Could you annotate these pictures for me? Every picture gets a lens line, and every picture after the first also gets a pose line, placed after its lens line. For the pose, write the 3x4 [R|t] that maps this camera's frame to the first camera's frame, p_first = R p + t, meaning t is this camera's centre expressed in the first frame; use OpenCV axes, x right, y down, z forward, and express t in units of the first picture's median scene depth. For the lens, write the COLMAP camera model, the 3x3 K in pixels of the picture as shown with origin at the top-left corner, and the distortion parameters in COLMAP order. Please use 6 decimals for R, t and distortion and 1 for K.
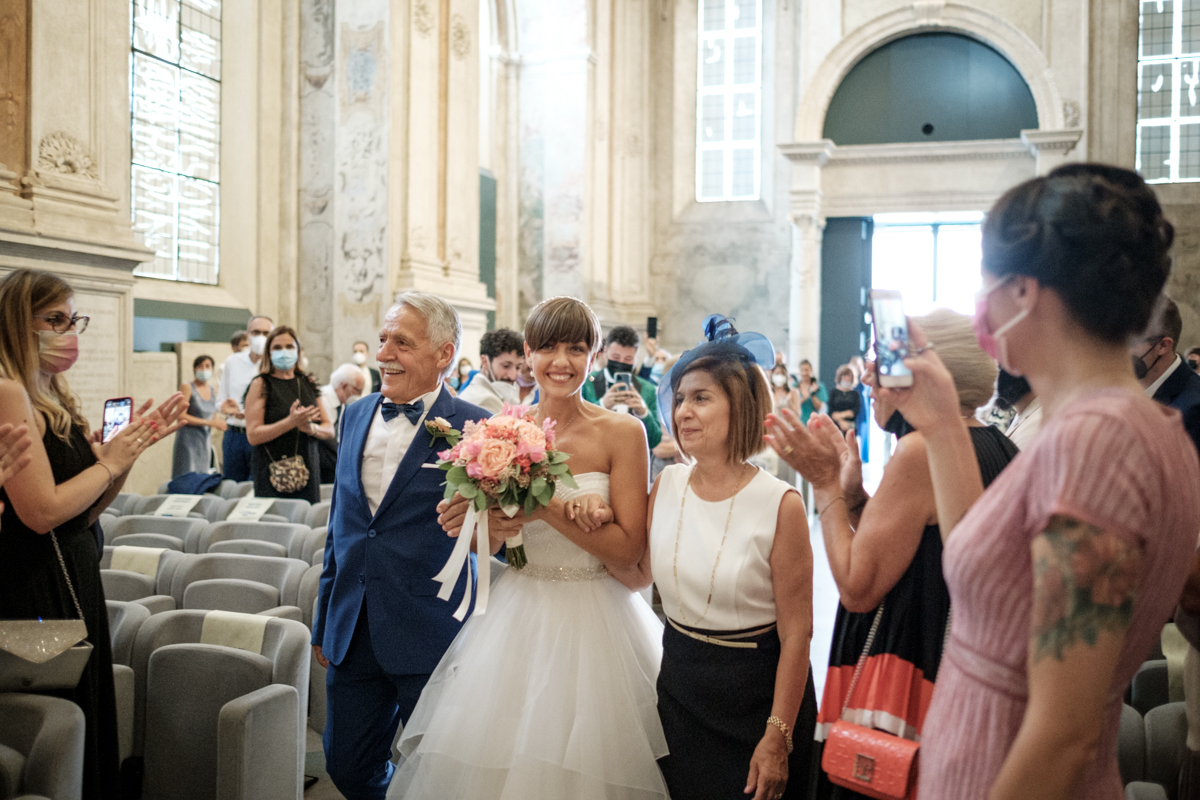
lens RADIAL K [[1278.3, 0, 609.1], [0, 1278.3, 400.8], [0, 0, 1]] dist [0.039135, 0.000000]
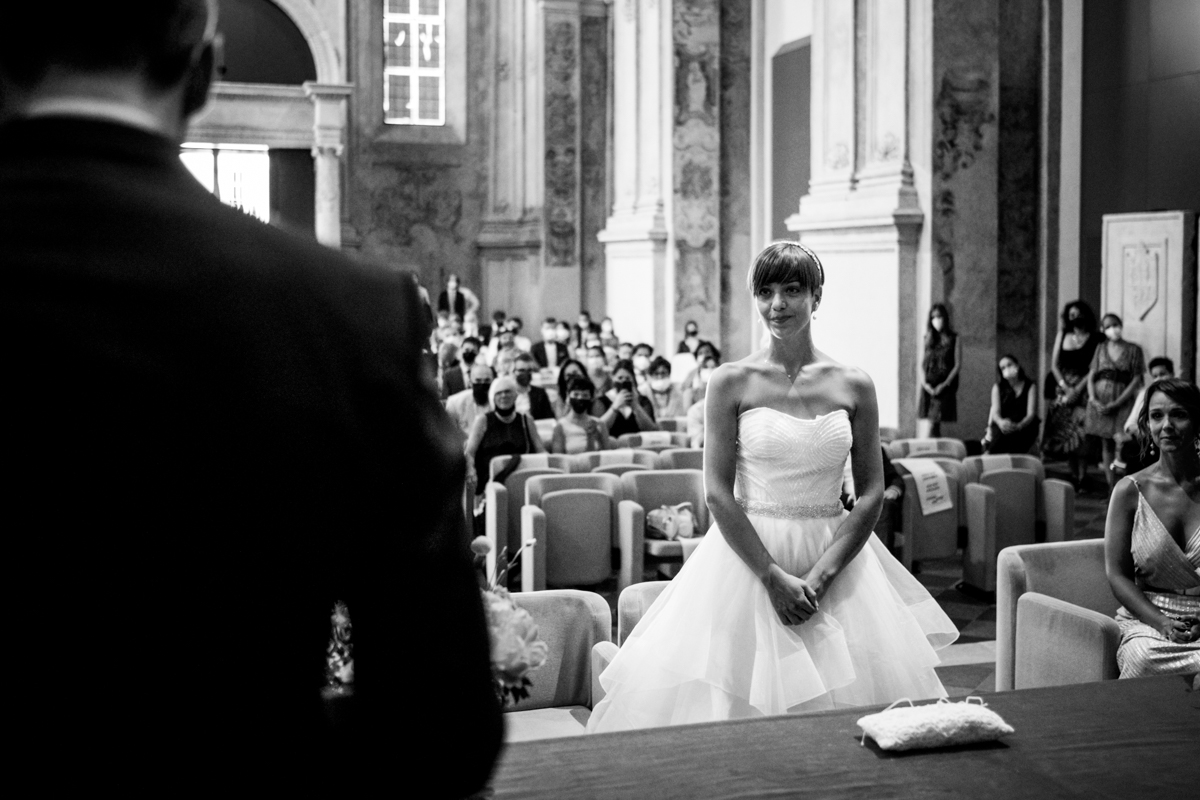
lens RADIAL K [[1506.5, 0, 603.5], [0, 1506.5, 396.5], [0, 0, 1]] dist [-0.061872, 0.000000]
pose [[0.836015, -0.052817, 0.546158, -0.182398], [0.016315, 0.997309, 0.071473, -0.015852], [-0.548464, -0.050842, 0.834627, -0.255997]]
